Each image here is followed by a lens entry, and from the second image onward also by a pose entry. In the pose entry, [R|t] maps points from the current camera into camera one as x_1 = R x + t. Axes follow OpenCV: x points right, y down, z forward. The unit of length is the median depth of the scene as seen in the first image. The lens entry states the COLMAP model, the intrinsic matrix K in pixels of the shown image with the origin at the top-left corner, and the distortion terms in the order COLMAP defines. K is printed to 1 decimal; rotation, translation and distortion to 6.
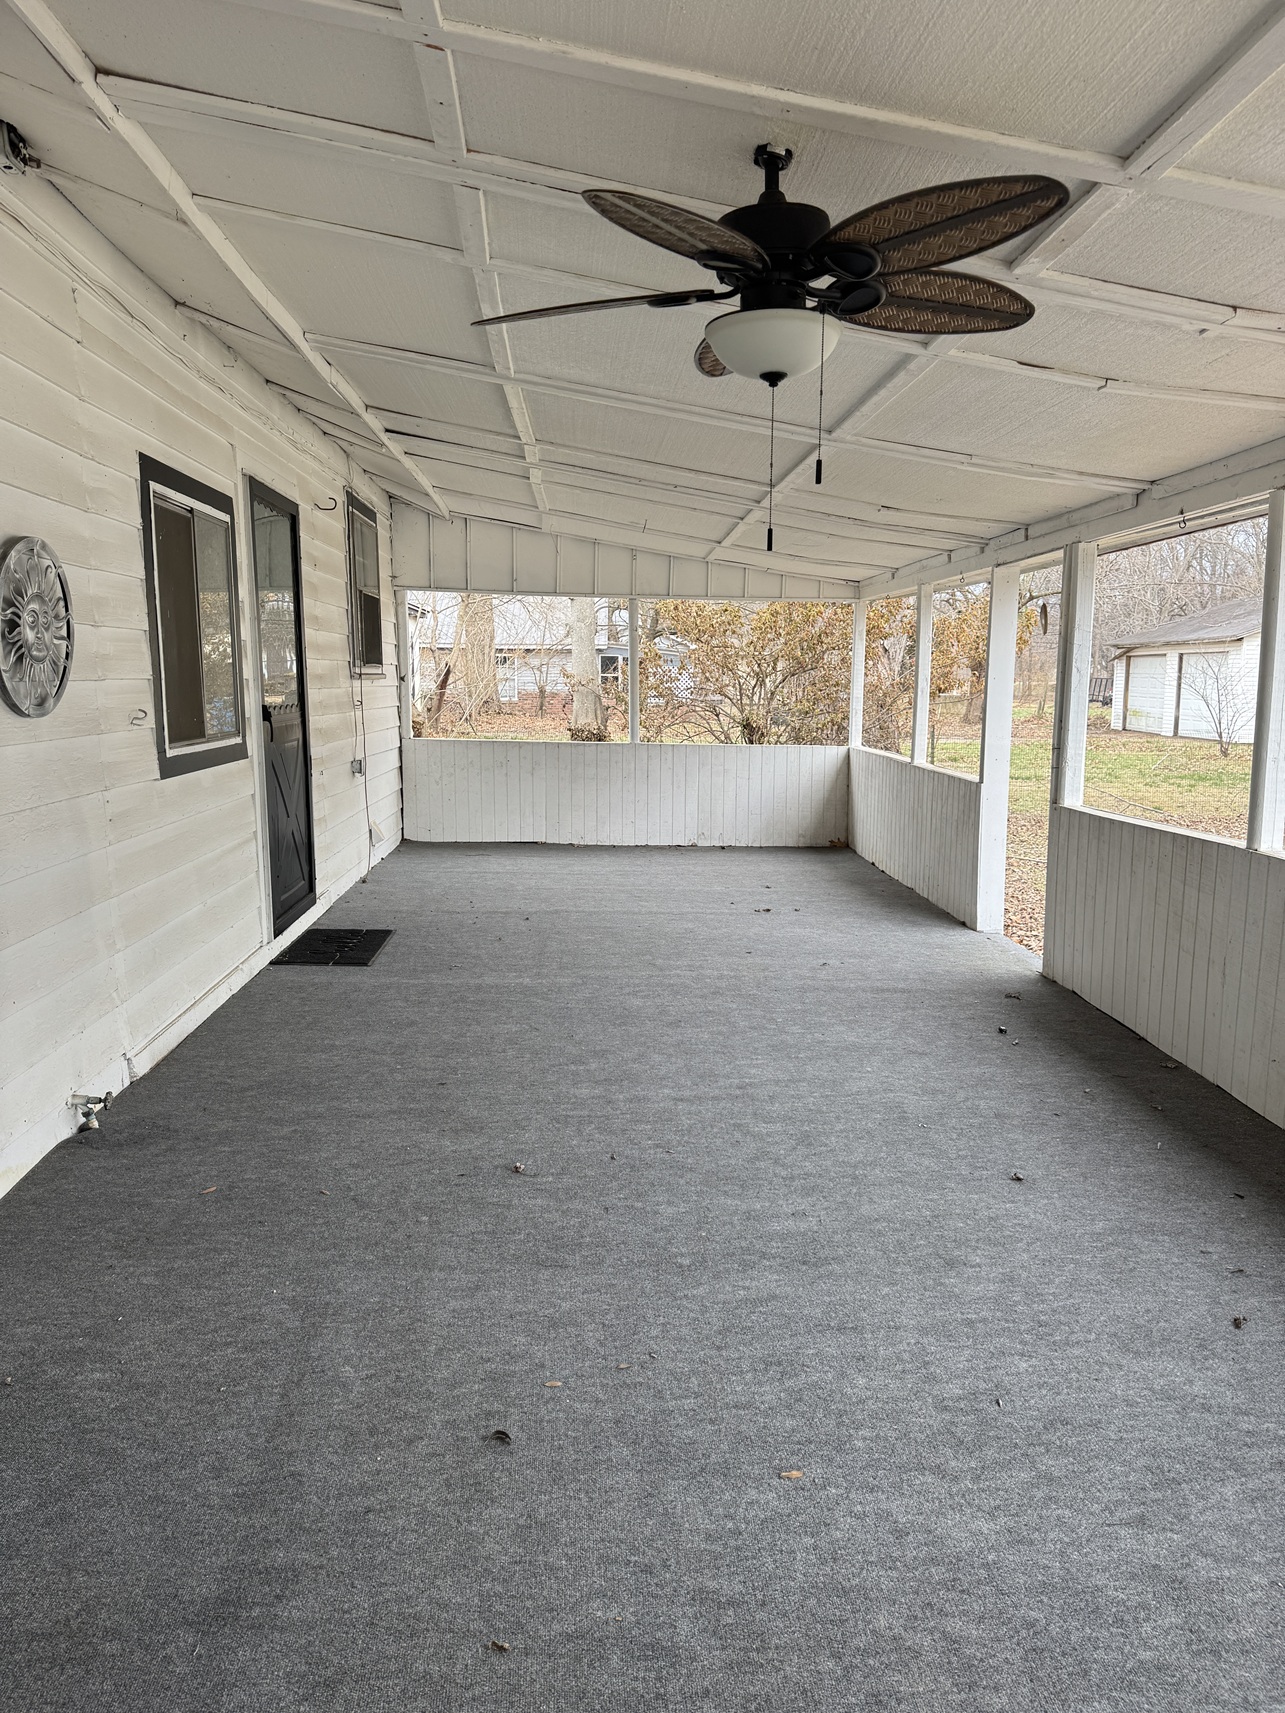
lens RADIAL K [[1207.6, 0, 664.0], [0, 1207.6, 855.5], [0, 0, 1]] dist [0.079172, -0.101918]
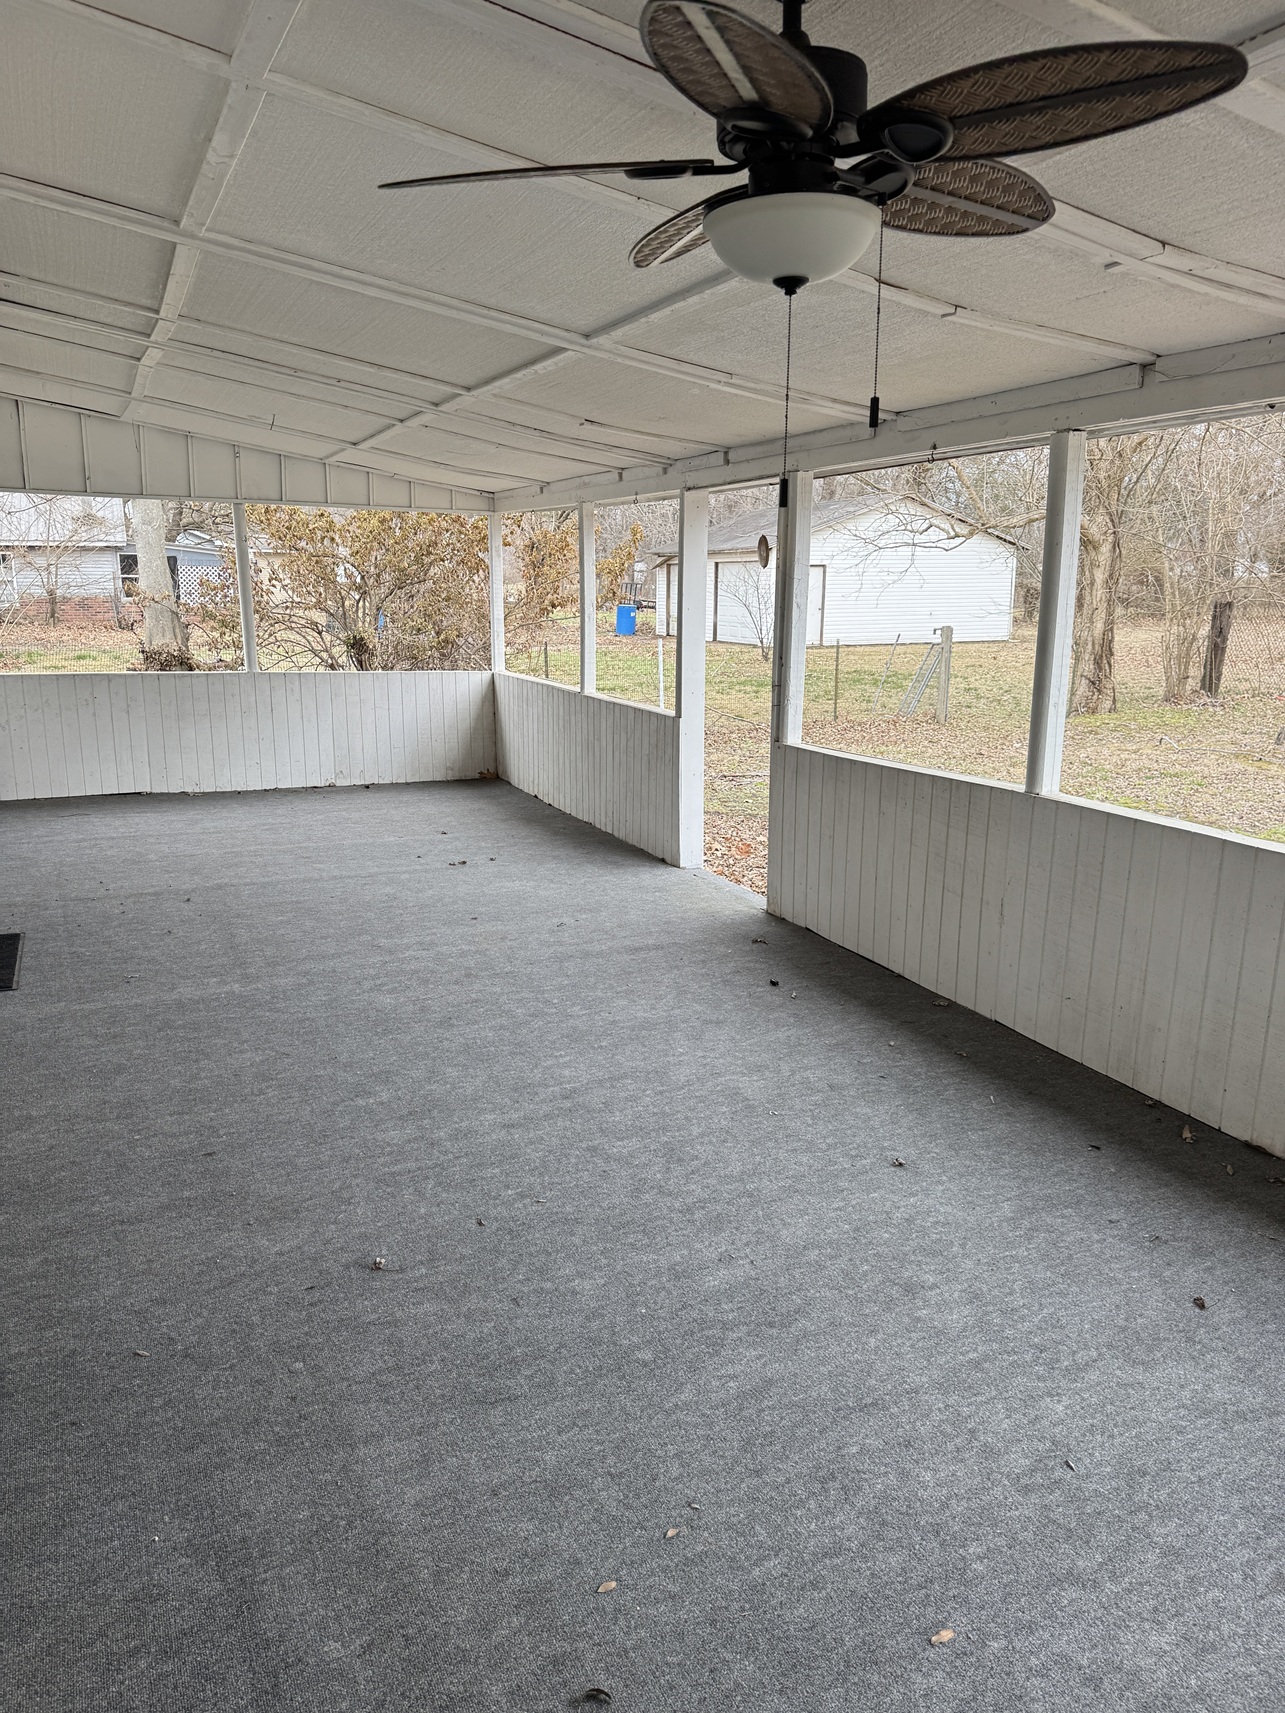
lens RADIAL K [[1207.6, 0, 677.6], [0, 1207.6, 871.9], [0, 0, 1]] dist [0.079172, -0.101918]
pose [[0.932968, -0.084916, 0.349800, -0.140957], [0.053223, 0.993637, 0.099257, -0.051134], [-0.356003, -0.073986, 0.931551, 0.138029]]
